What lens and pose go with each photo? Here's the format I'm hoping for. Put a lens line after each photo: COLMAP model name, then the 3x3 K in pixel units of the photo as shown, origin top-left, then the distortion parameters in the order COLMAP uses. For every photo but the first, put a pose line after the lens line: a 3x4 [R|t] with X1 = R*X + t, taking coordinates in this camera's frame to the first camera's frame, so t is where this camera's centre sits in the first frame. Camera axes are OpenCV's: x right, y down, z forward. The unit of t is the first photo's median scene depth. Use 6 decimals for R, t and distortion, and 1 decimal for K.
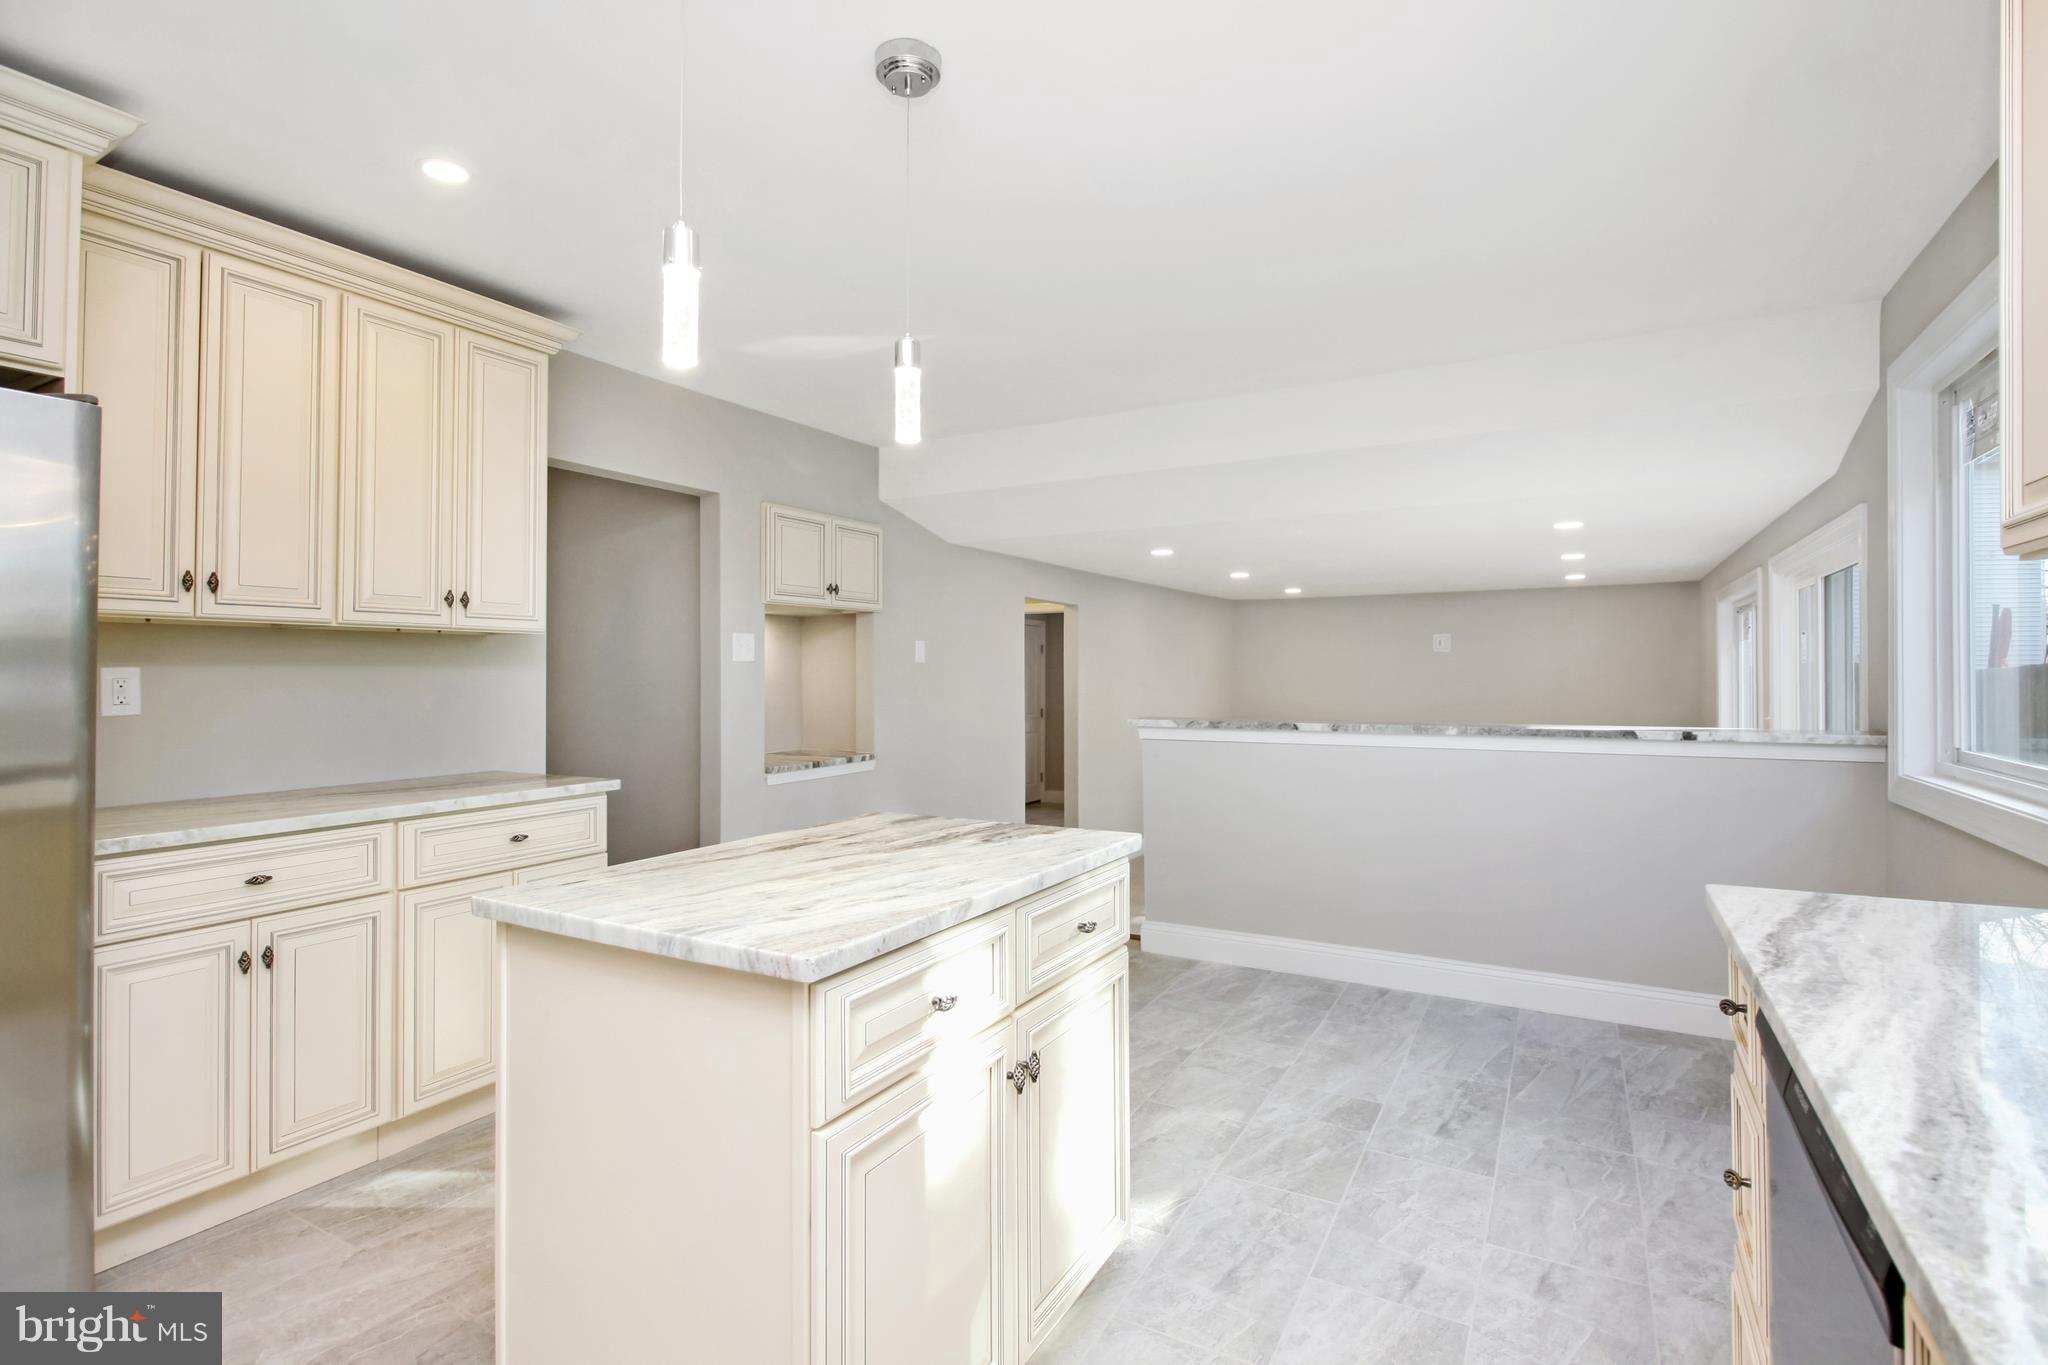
lens RADIAL K [[973.1, 0, 1036.3], [0, 973.1, 668.9], [0, 0, 1]] dist [-0.003204, -0.000789]
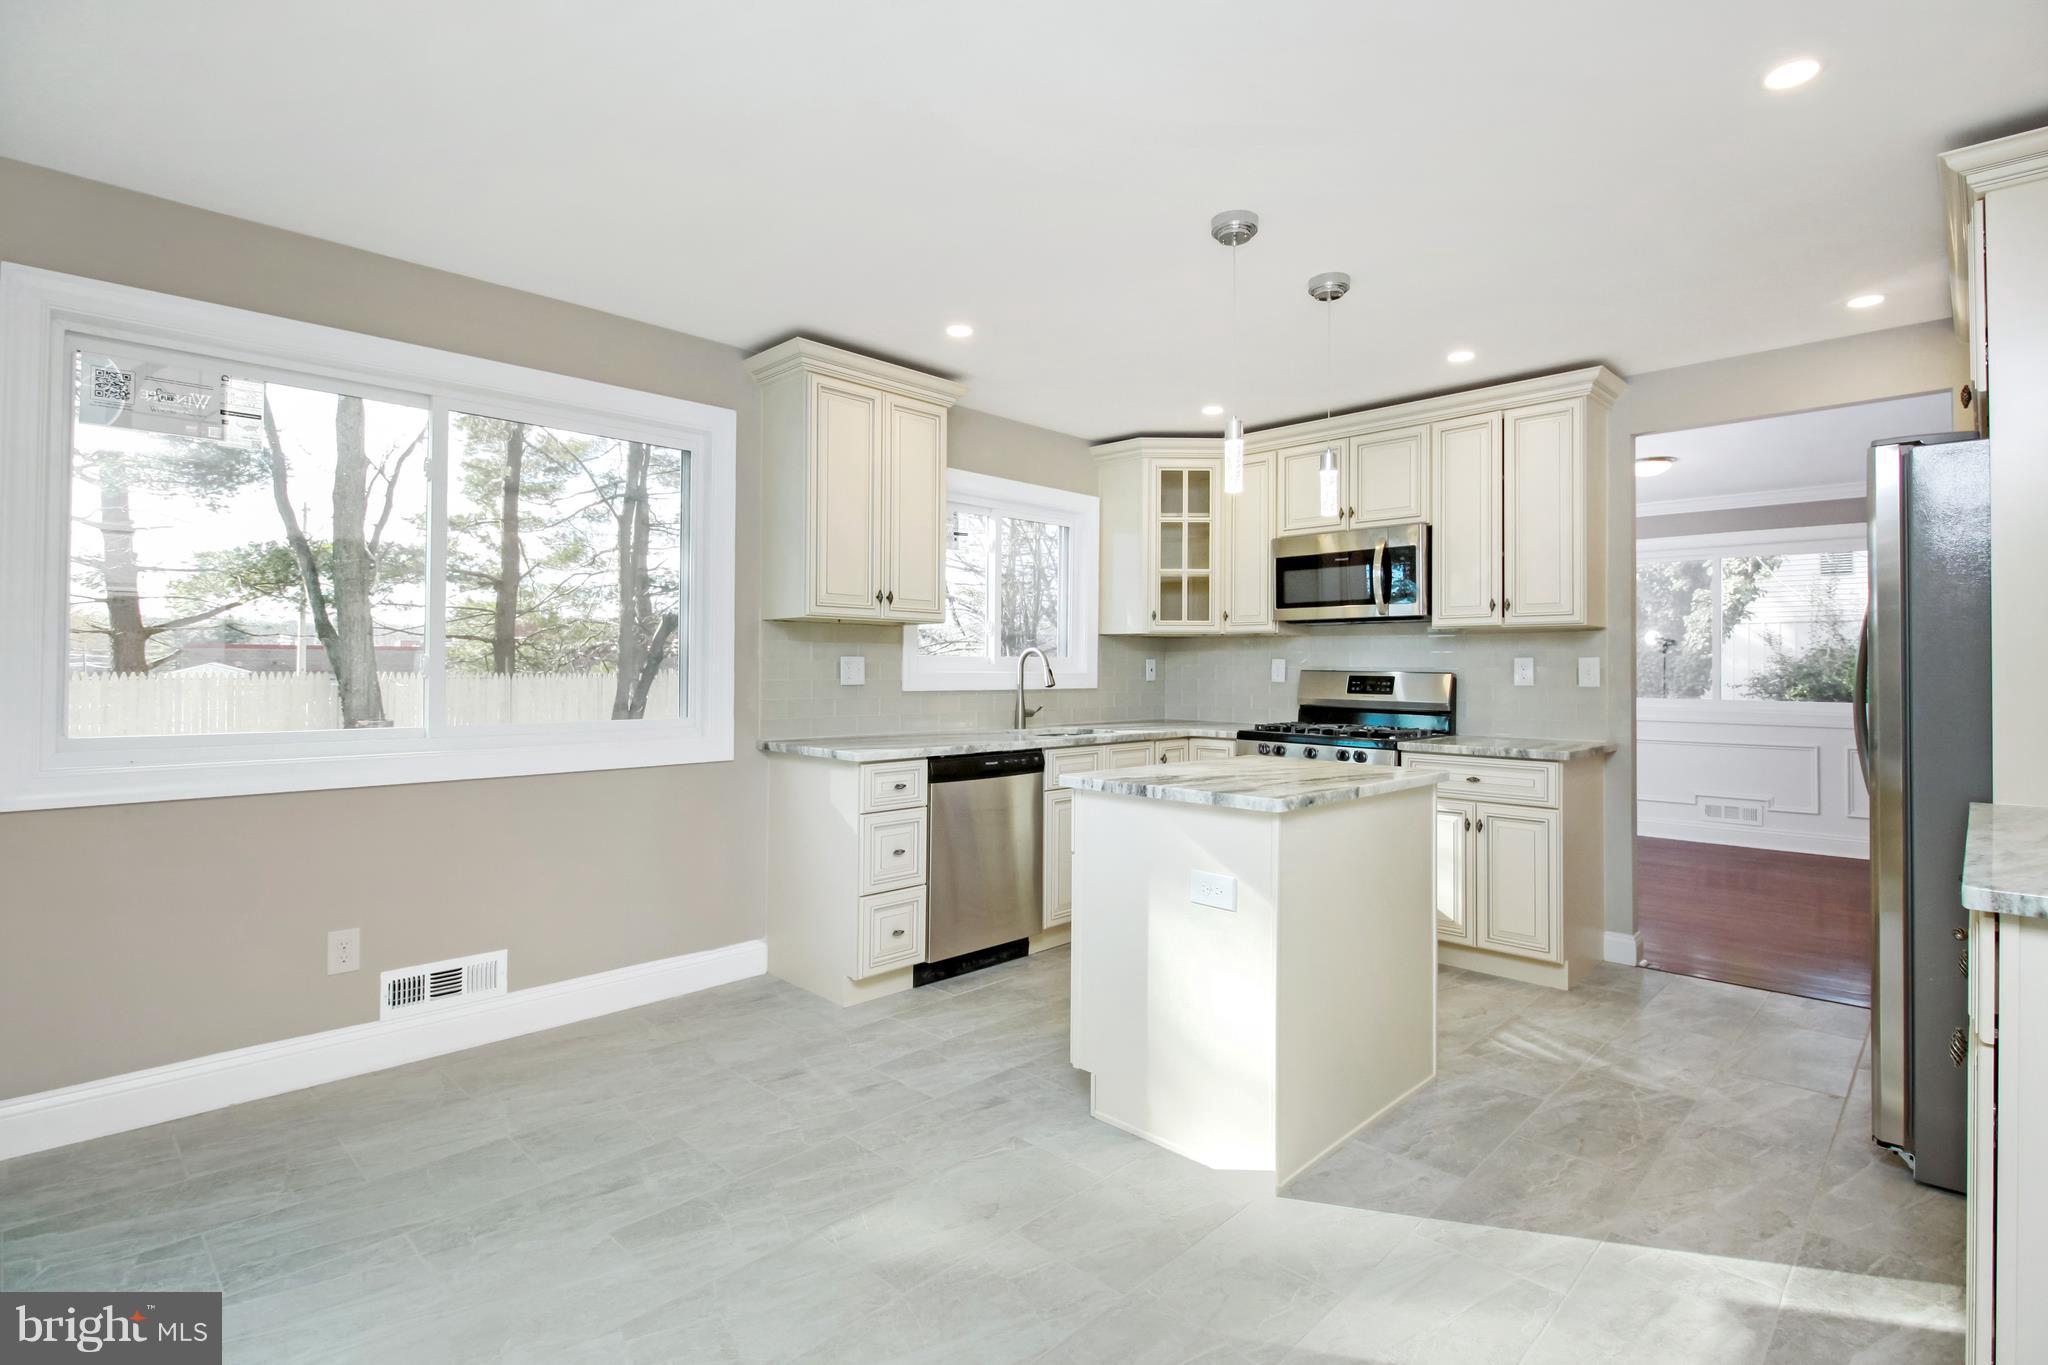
lens RADIAL K [[973.1, 0, 1036.3], [0, 973.1, 668.9], [0, 0, 1]] dist [-0.003204, -0.000789]
pose [[-0.966619, -0.003952, 0.256188, -0.162401], [-0.005086, 0.999980, -0.003765, 0.023648], [-0.256168, -0.004942, -0.966620, 1.851582]]
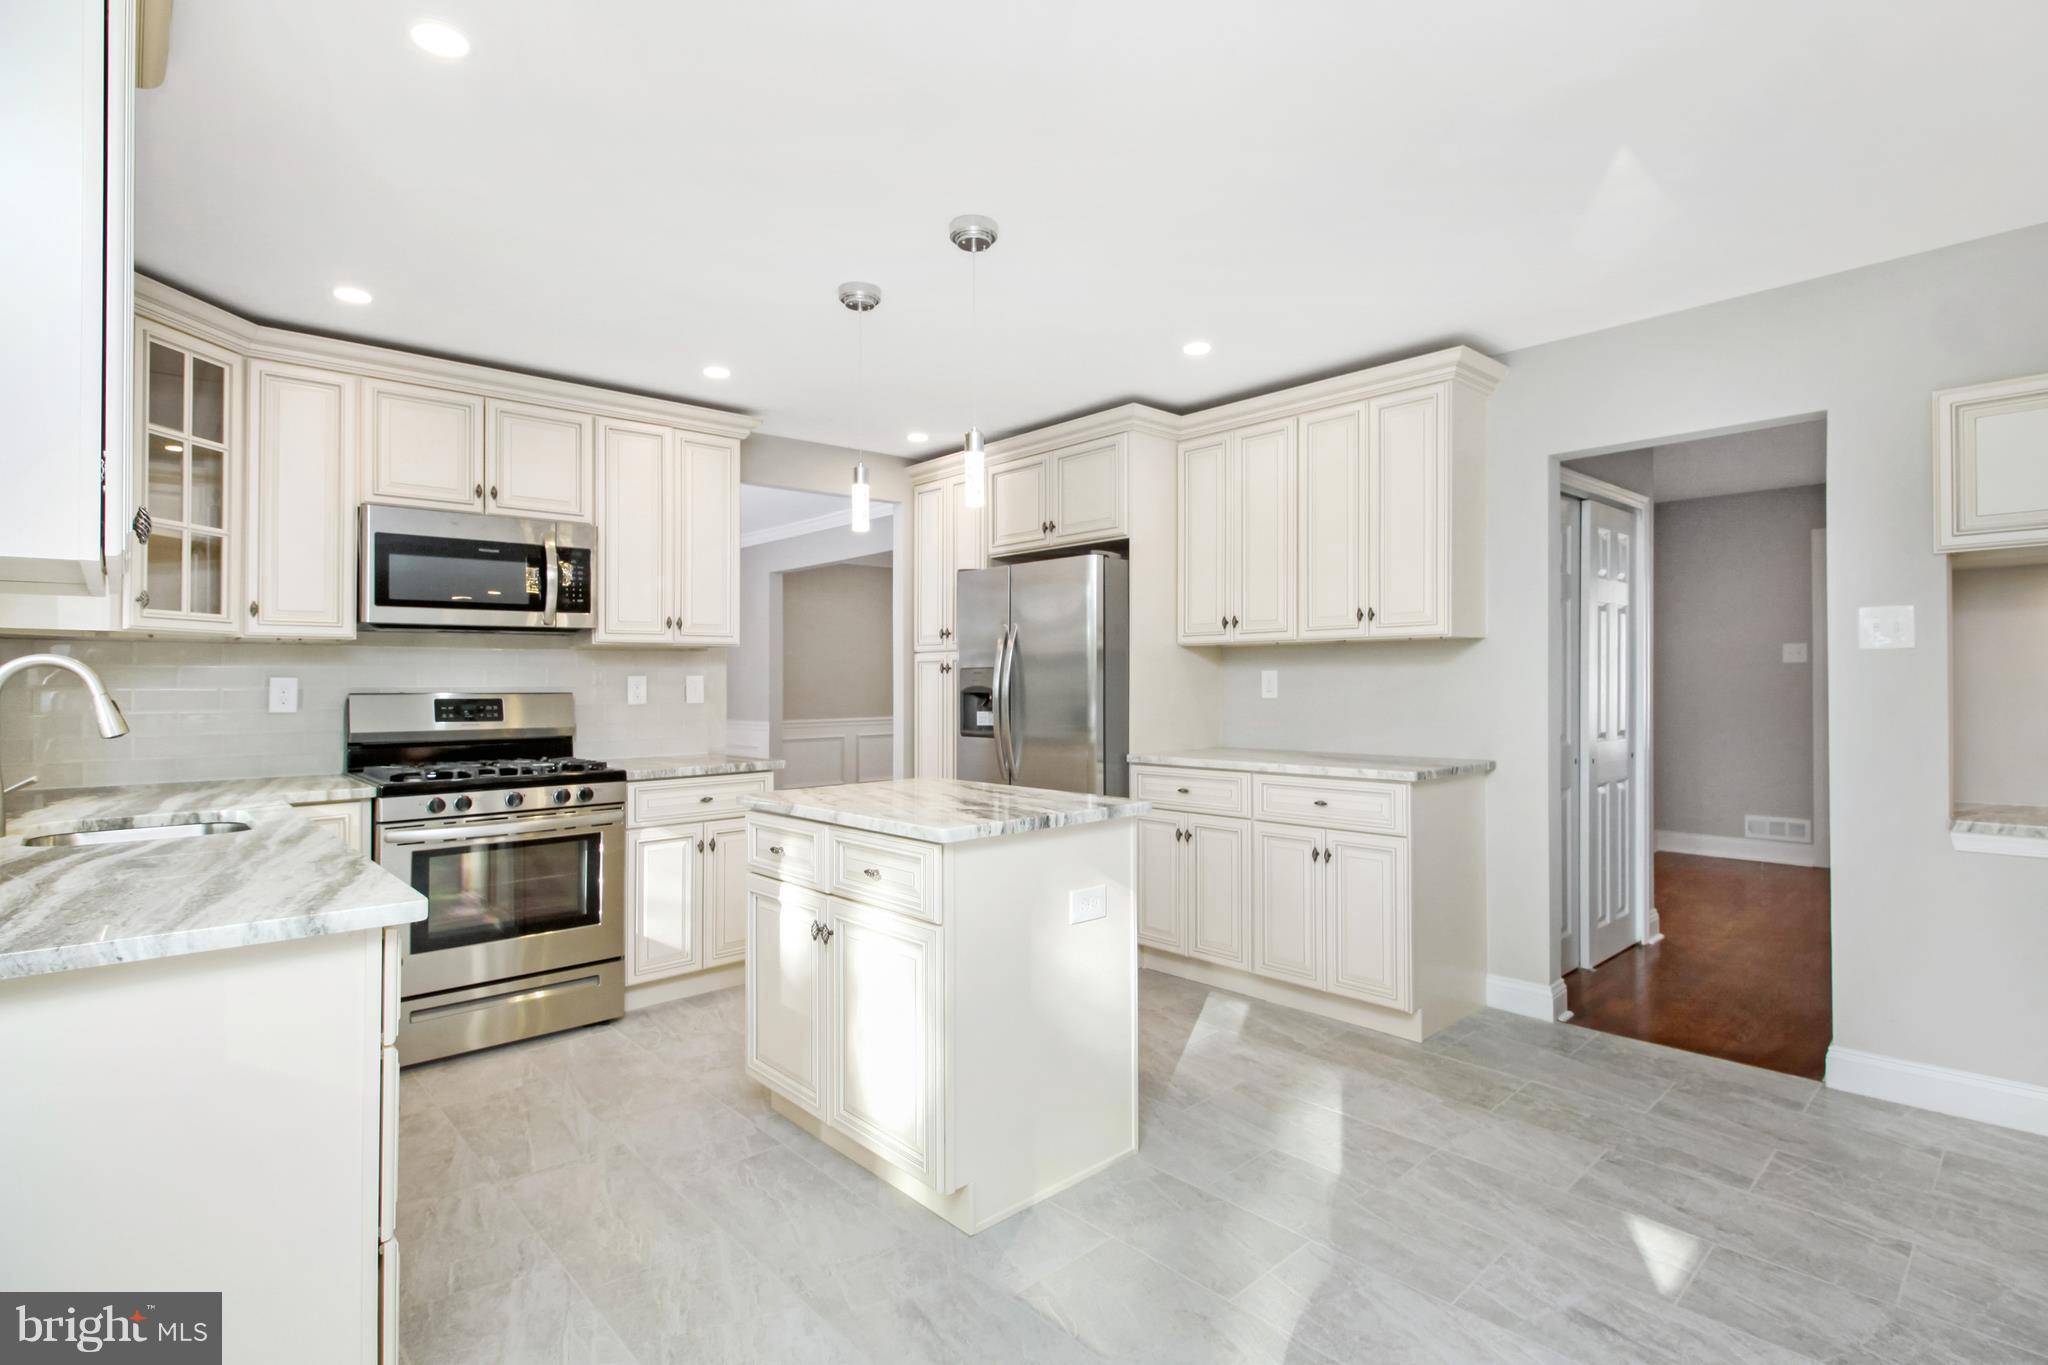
lens RADIAL K [[973.1, 0, 1036.3], [0, 973.1, 668.9], [0, 0, 1]] dist [-0.003204, -0.000789]
pose [[-0.309981, -0.007400, -0.950714, 0.862989], [0.013070, 0.999842, -0.012044, 0.009792], [0.950653, -0.016159, -0.309836, 1.142114]]
